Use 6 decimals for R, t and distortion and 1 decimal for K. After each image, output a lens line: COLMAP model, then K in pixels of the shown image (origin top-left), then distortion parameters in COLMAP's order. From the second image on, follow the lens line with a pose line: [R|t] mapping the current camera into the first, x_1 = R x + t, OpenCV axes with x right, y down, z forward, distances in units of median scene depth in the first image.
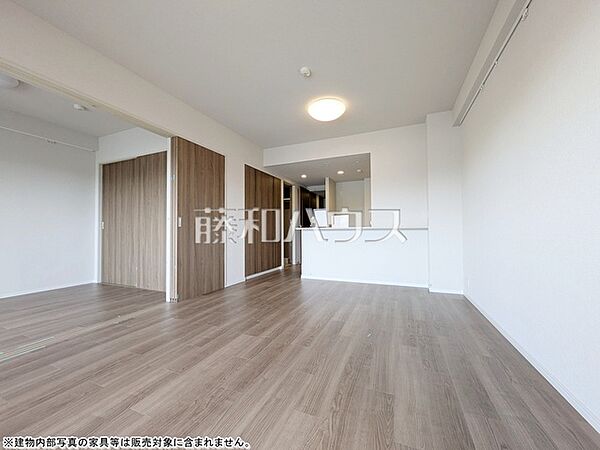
lens RADIAL K [[237.9, 0, 316.4], [0, 237.9, 225.9], [0, 0, 1]] dist [-0.000537, -0.000106]
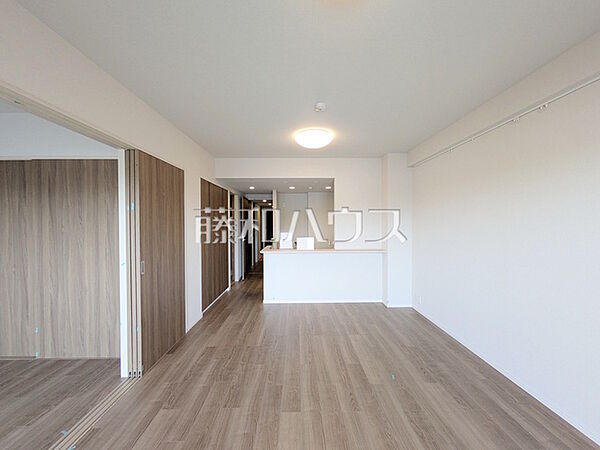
lens RADIAL K [[230.9, 0, 302.8], [0, 230.9, 224.0], [0, 0, 1]] dist [0.000442, 0.000115]
pose [[0.919200, 0.003397, 0.393775, -0.478988], [-0.020282, 0.999044, 0.038726, -0.227189], [-0.393267, -0.043584, 0.918391, 0.183588]]
